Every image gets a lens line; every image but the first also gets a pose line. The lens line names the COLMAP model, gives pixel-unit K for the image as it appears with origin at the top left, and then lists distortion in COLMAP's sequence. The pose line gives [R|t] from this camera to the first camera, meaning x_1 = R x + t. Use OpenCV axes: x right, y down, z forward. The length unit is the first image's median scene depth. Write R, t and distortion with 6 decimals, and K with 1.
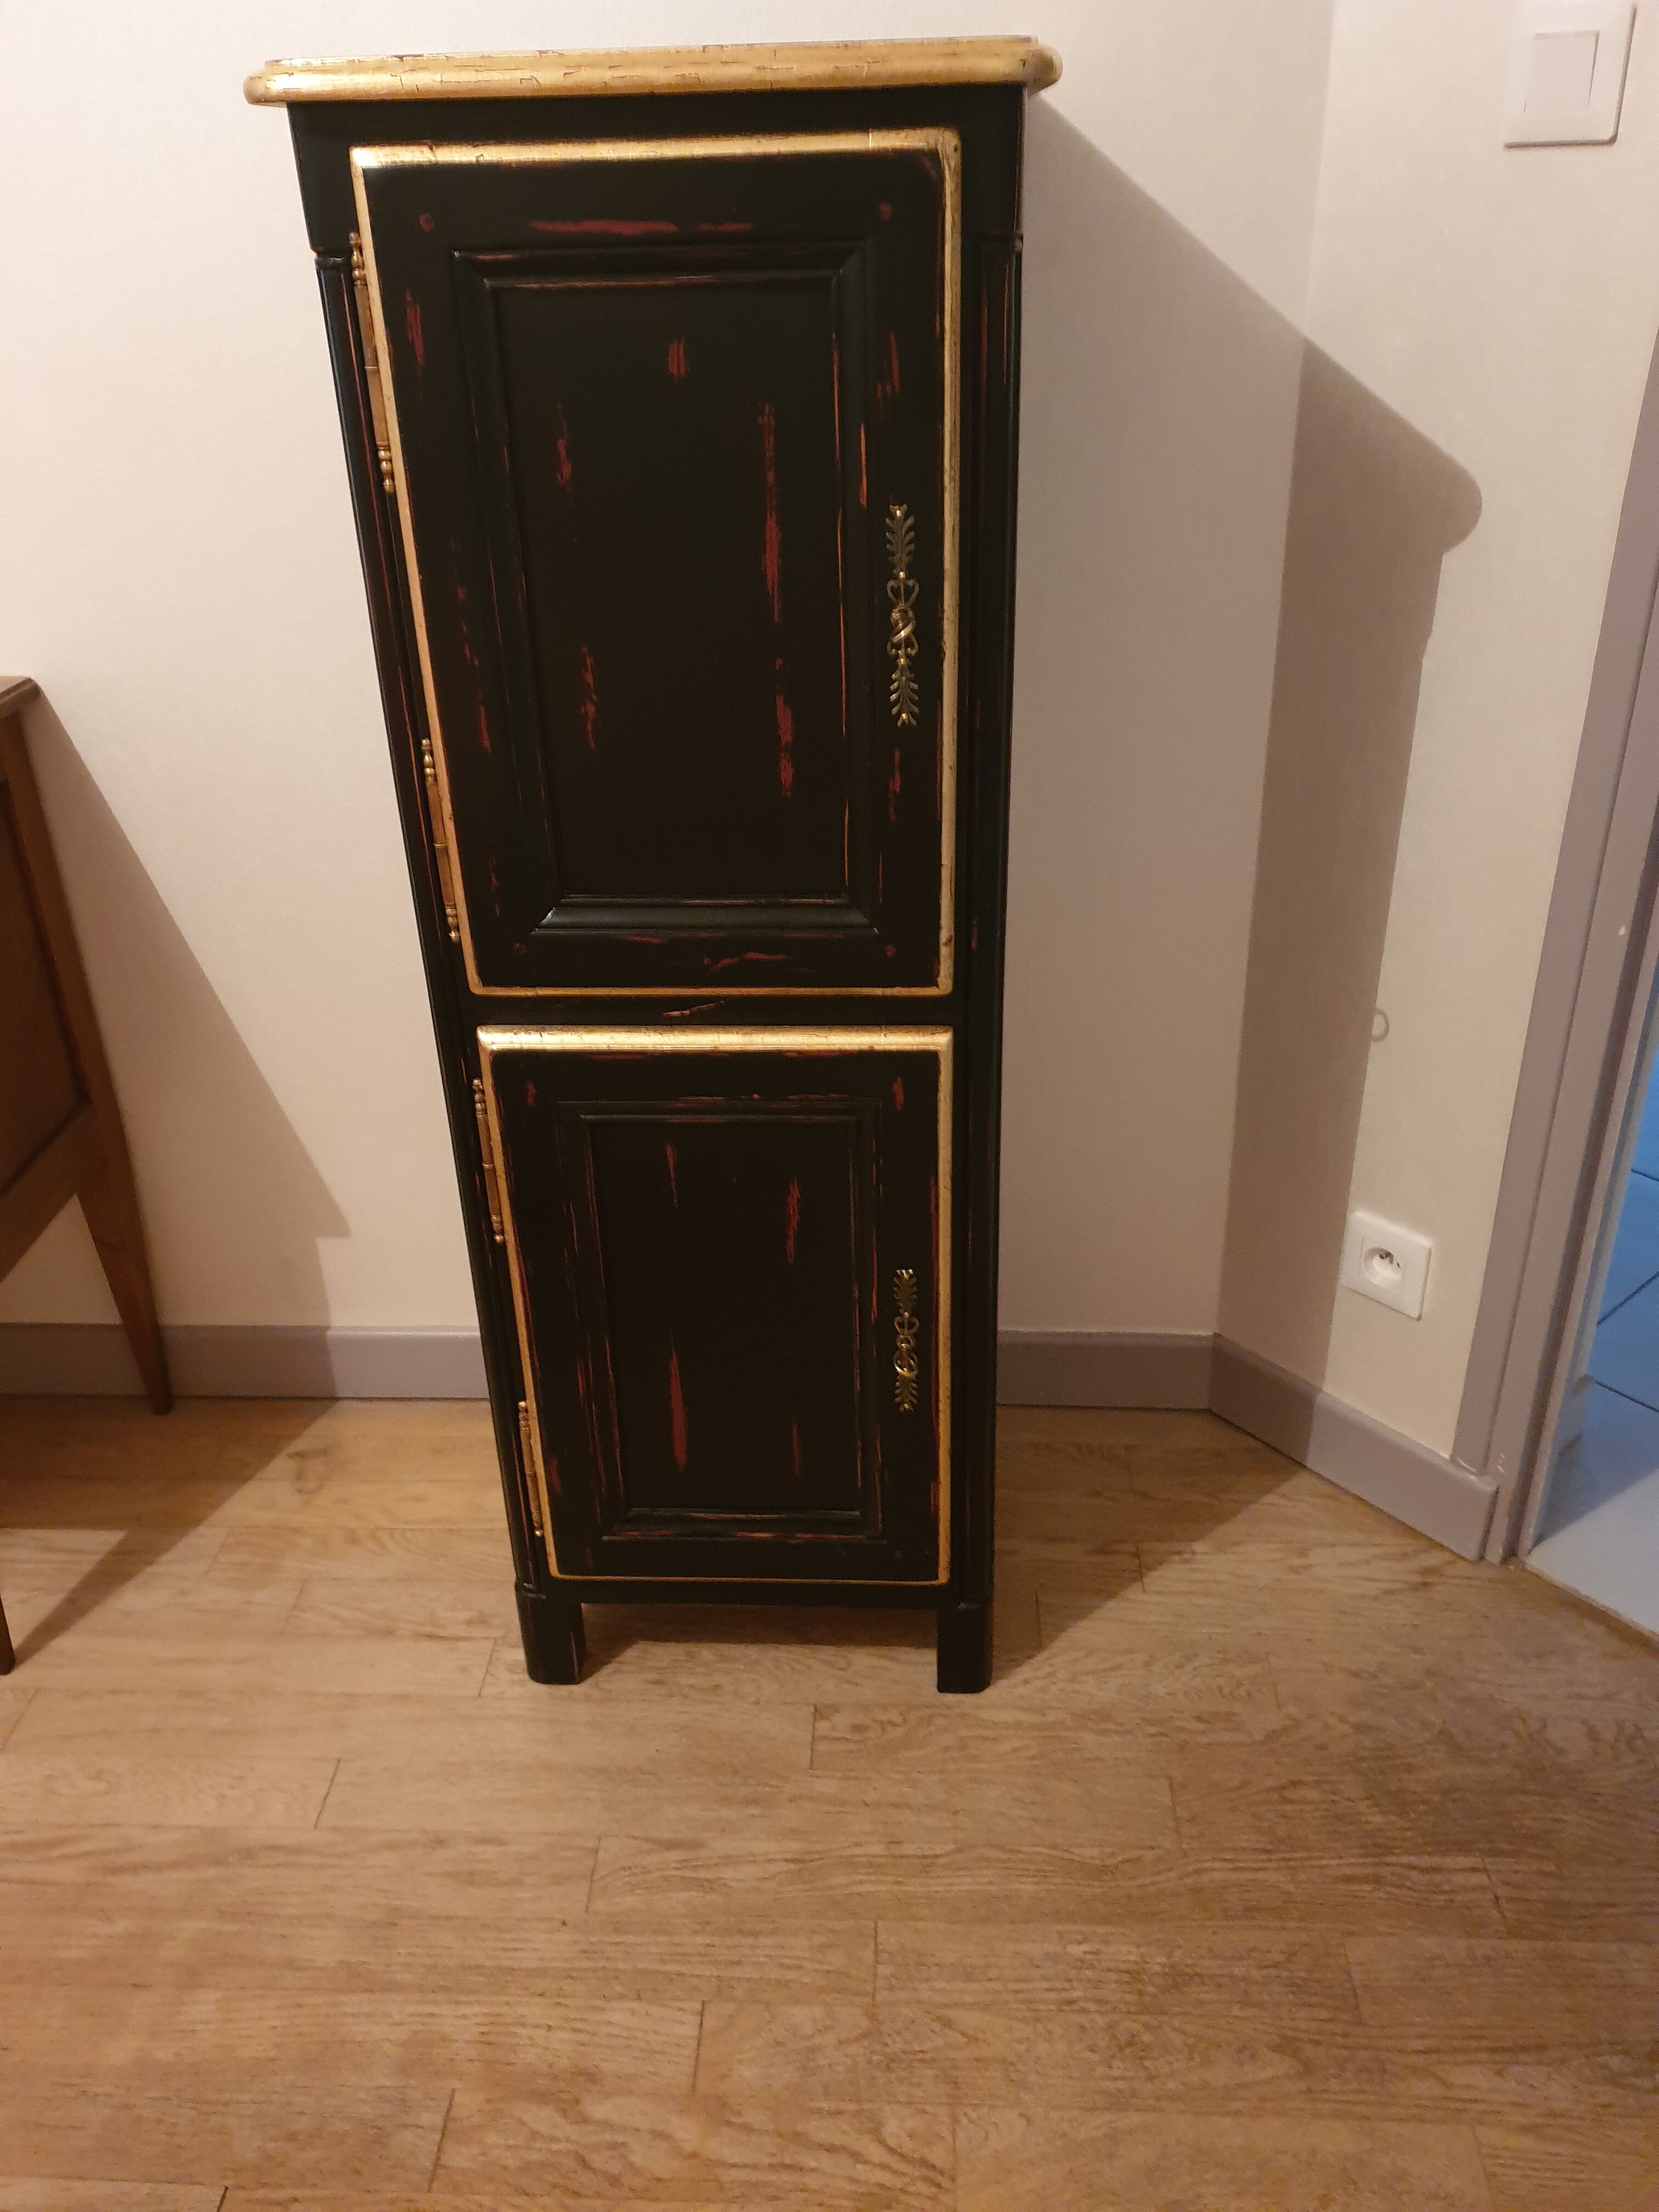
lens RADIAL K [[1736.3, 0, 824.3], [0, 1736.3, 1108.2], [0, 0, 1]] dist [0.008904, 0.002656]
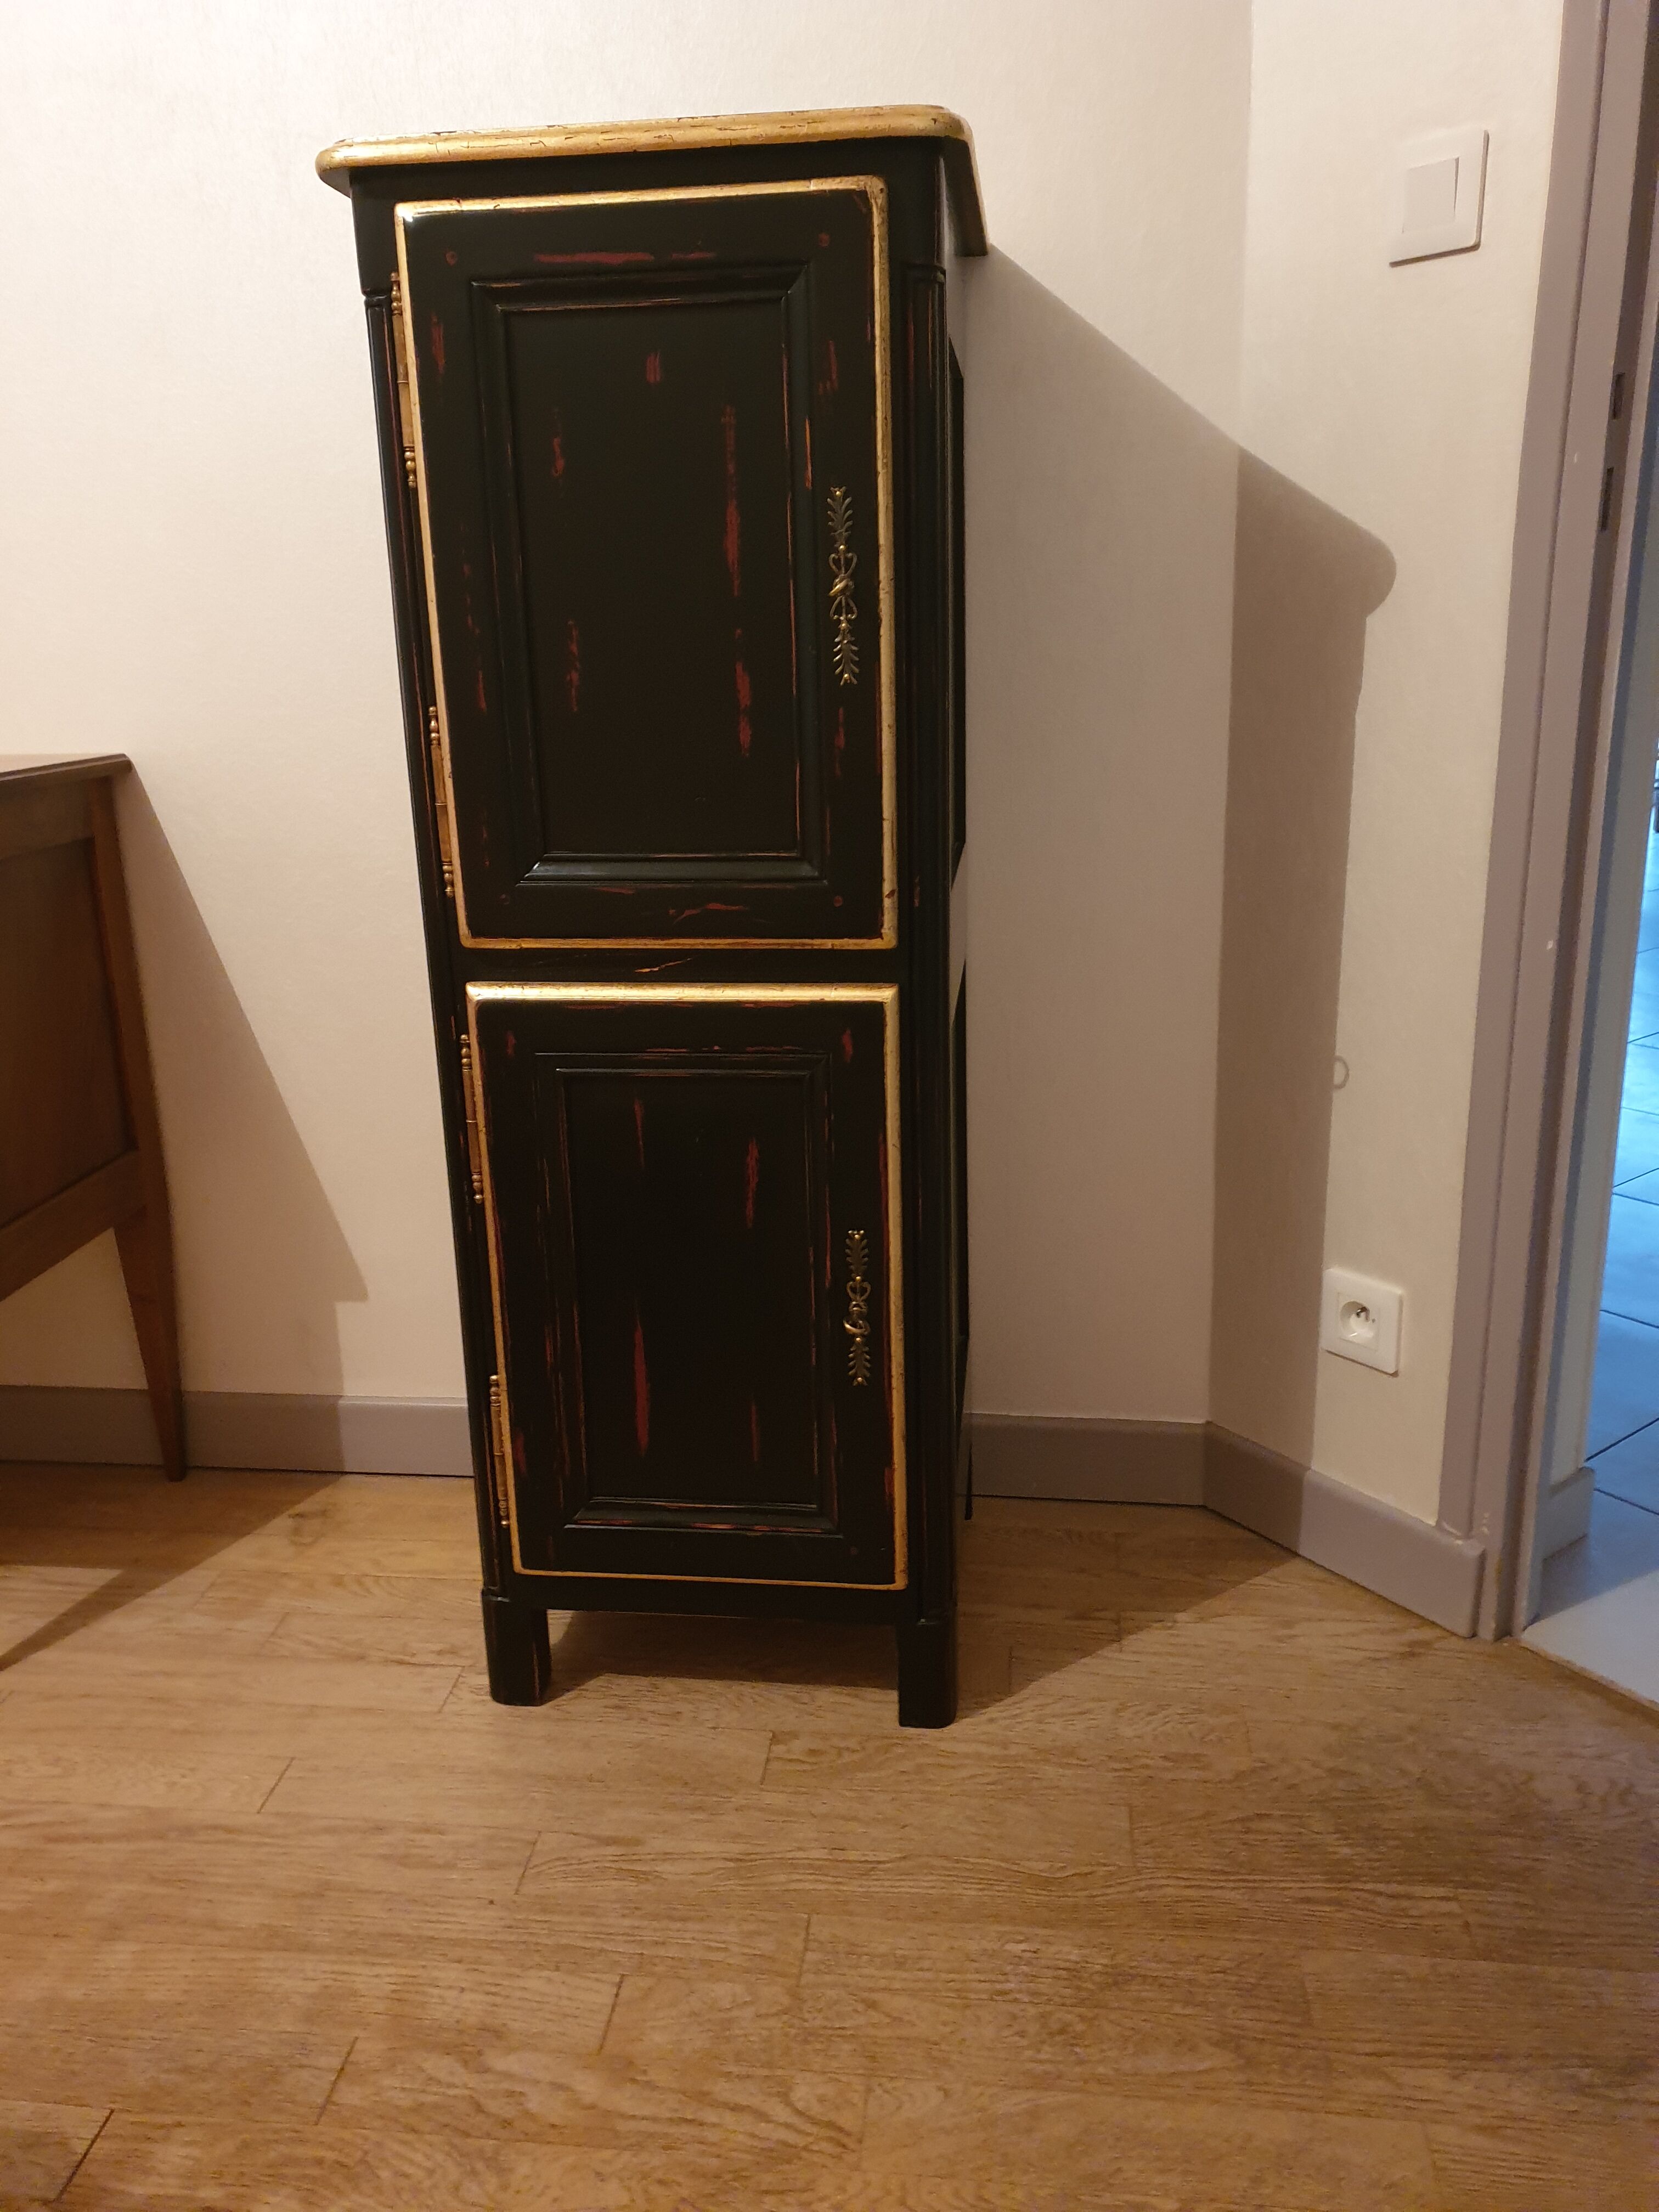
lens RADIAL K [[1736.3, 0, 824.3], [0, 1736.3, 1108.2], [0, 0, 1]] dist [0.008904, 0.002656]
pose [[0.997609, 0.022083, -0.065487, 0.089266], [-0.035467, 0.976867, -0.210886, 0.229442], [0.059315, 0.212705, 0.975314, -0.034879]]
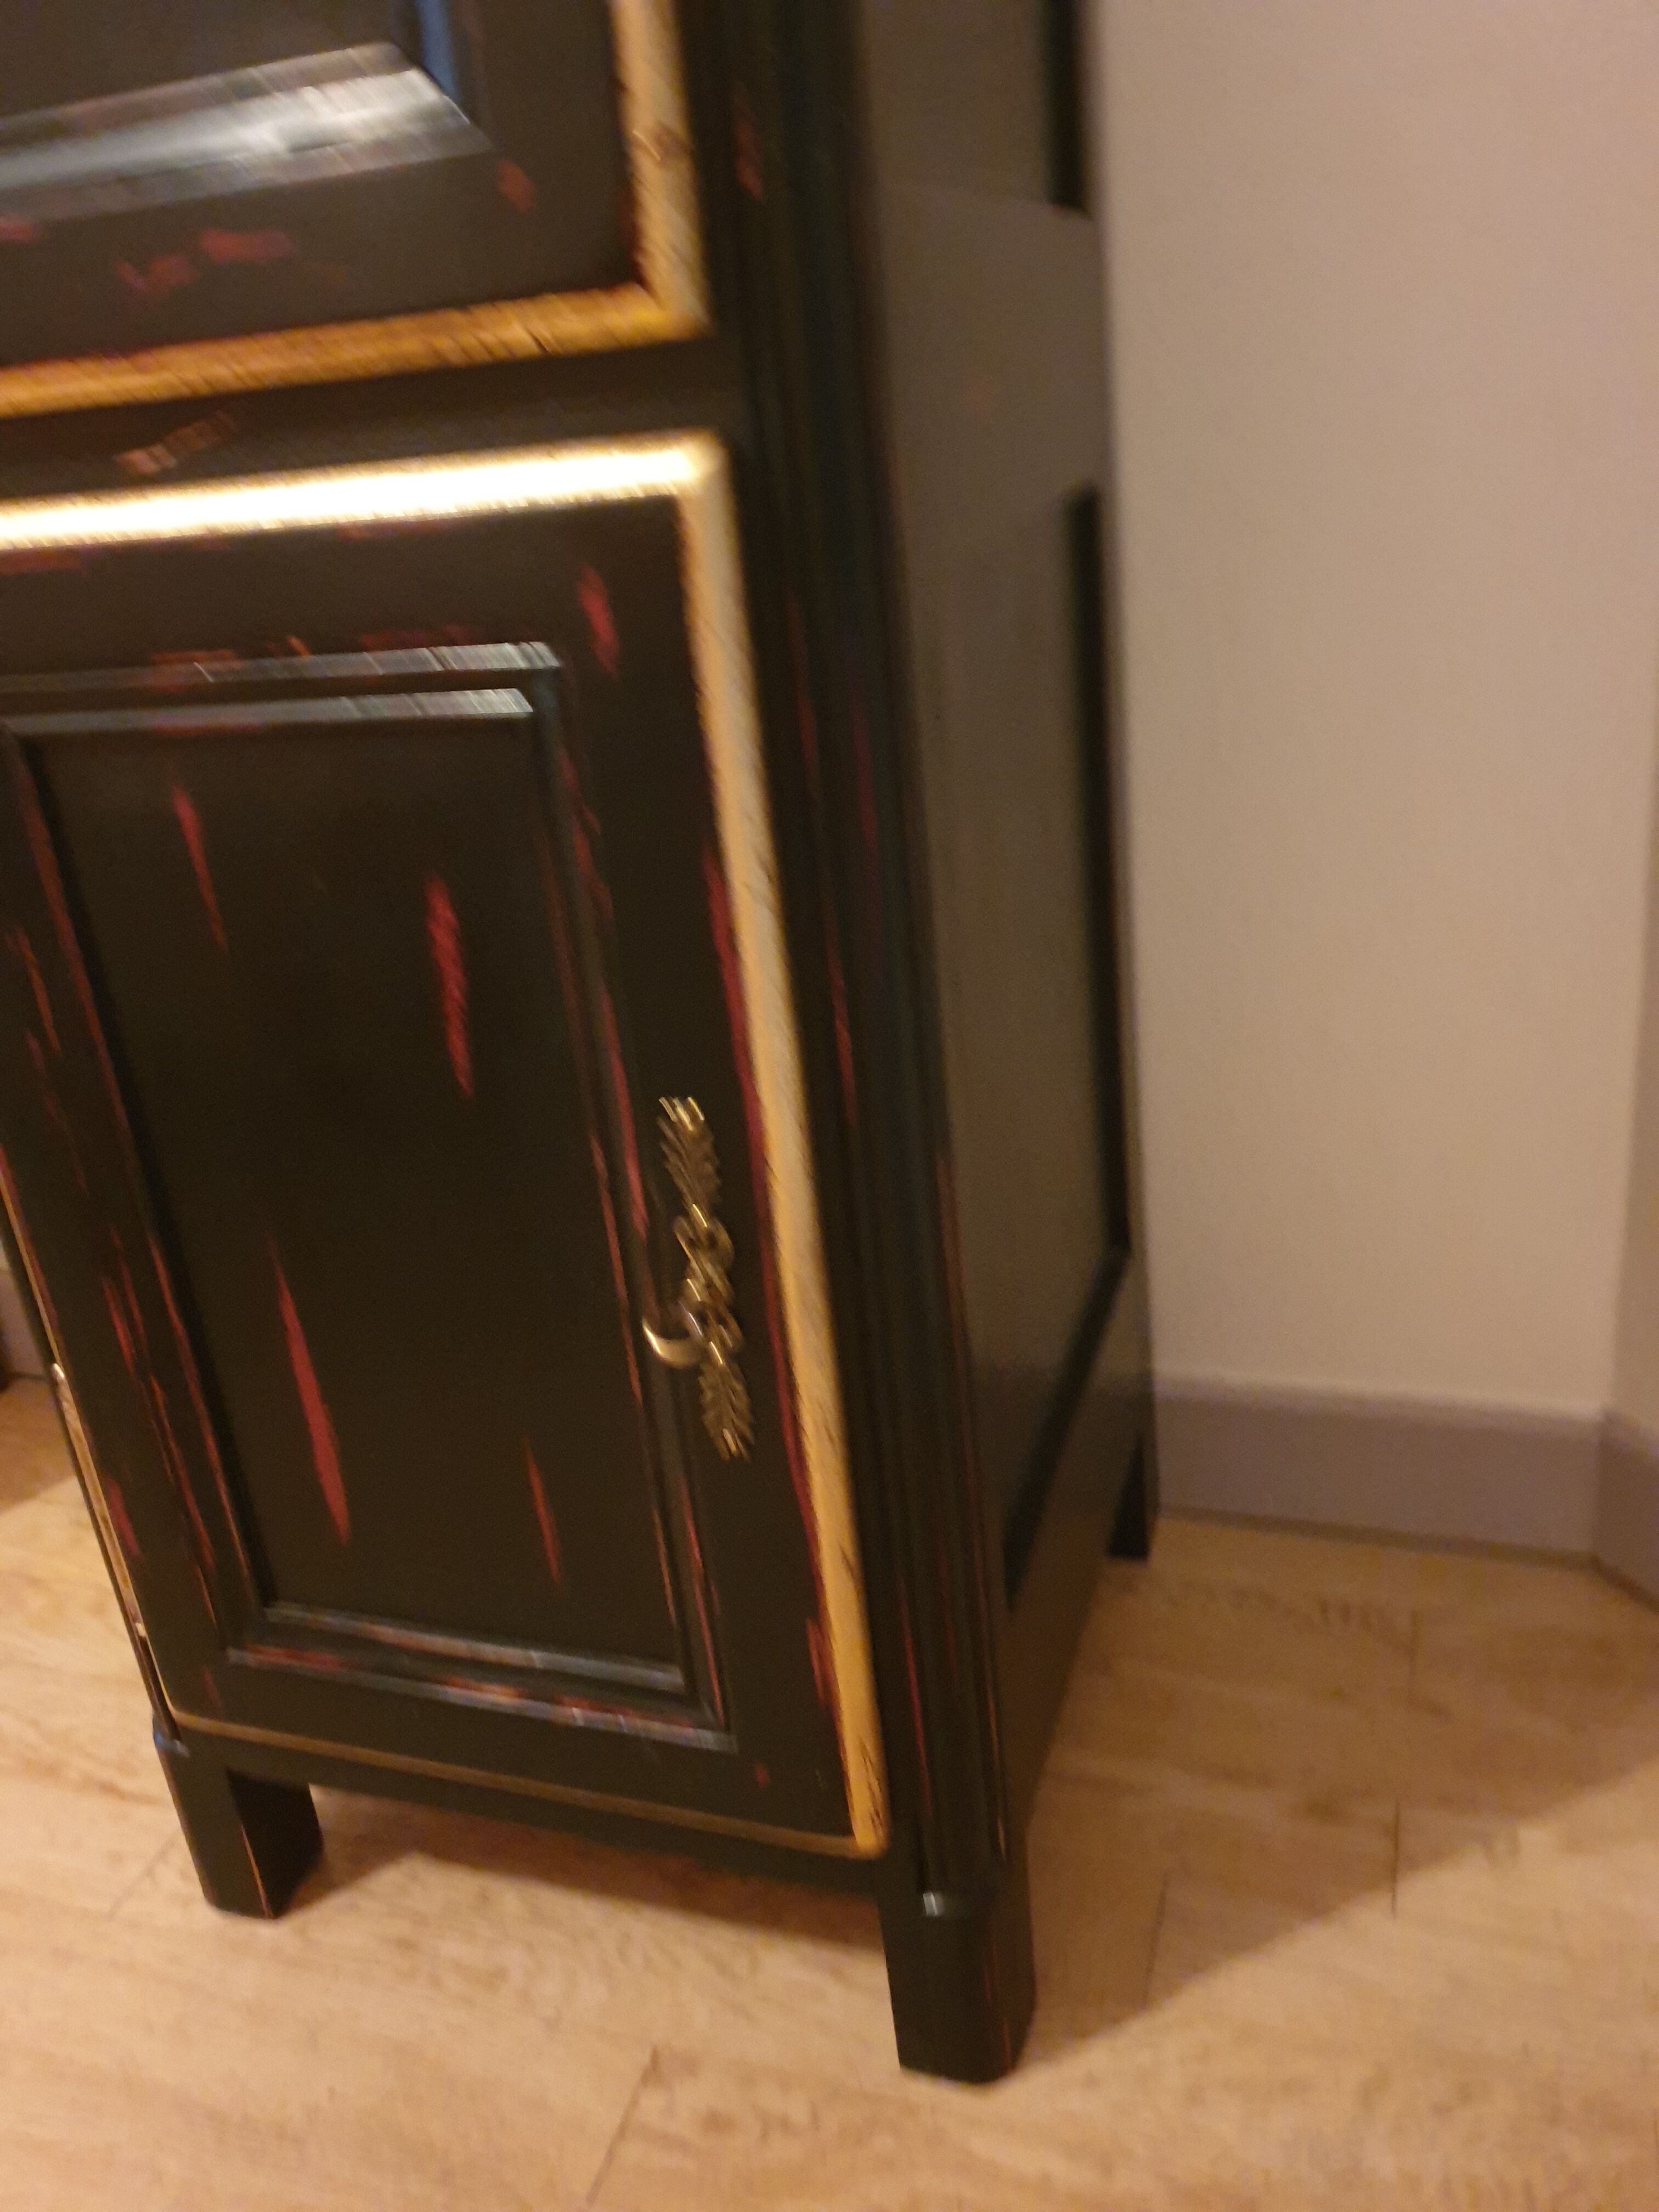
lens RADIAL K [[1736.3, 0, 824.3], [0, 1736.3, 1108.2], [0, 0, 1]] dist [0.008904, 0.002656]
pose [[0.960018, 0.042453, -0.276702, 0.187781], [-0.059861, 0.996703, -0.054768, 0.109615], [0.273465, 0.069142, 0.959394, 0.574824]]
